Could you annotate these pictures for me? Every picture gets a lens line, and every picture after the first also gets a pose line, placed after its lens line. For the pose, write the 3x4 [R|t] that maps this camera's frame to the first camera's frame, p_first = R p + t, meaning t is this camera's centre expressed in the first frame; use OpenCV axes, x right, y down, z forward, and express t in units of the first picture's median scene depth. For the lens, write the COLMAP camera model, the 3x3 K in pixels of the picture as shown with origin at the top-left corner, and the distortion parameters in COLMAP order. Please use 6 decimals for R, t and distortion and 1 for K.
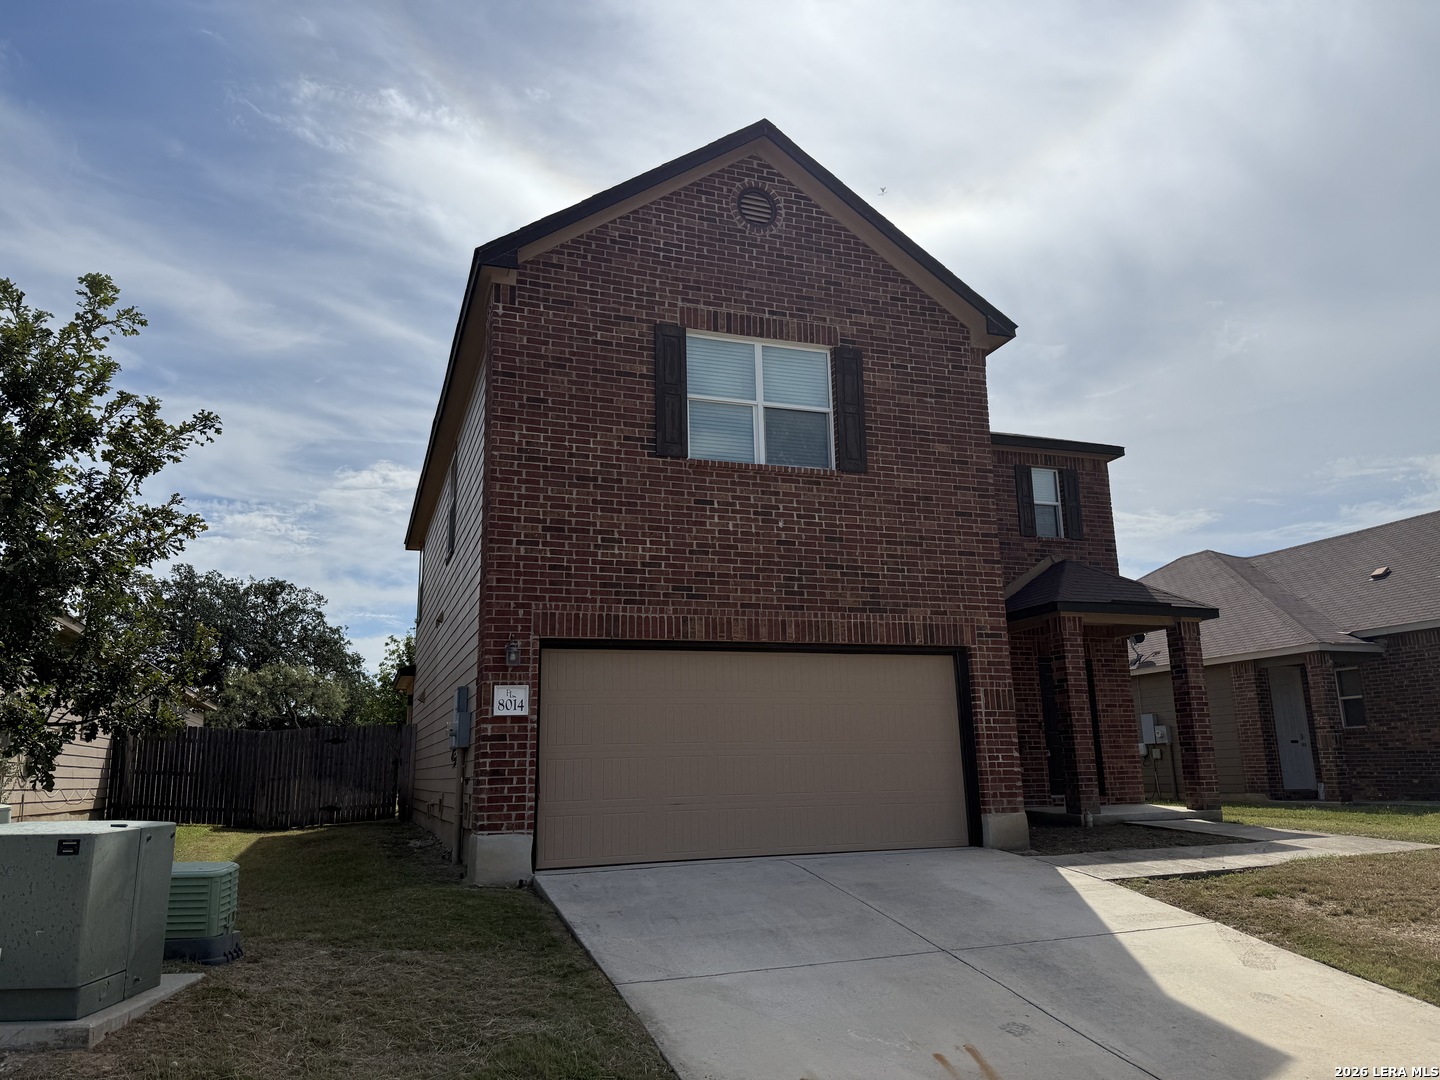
lens RADIAL K [[1008.8, 0, 716.8], [0, 1008.8, 554.5], [0, 0, 1]] dist [0.064797, -0.076679]
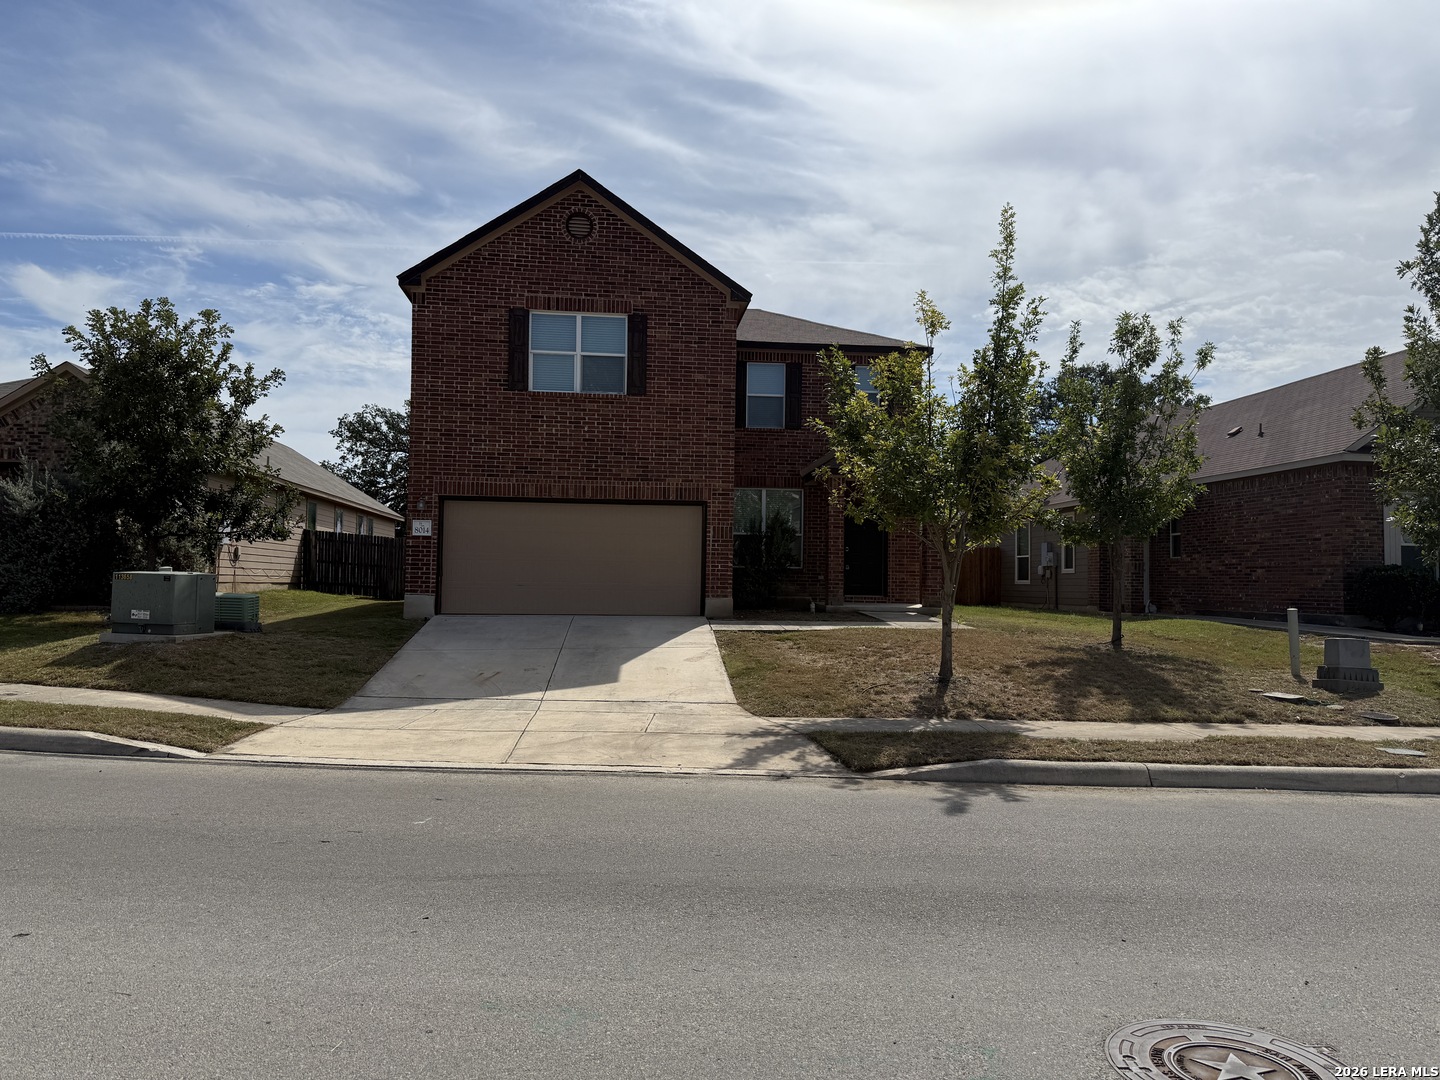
lens RADIAL K [[1008.8, 0, 738.2], [0, 1008.8, 564.2], [0, 0, 1]] dist [0.064797, -0.076679]
pose [[0.972620, 0.033429, -0.229986, 0.698946], [0.010587, 0.982201, 0.187537, -0.119910], [0.232162, -0.184837, 0.954954, -0.597107]]
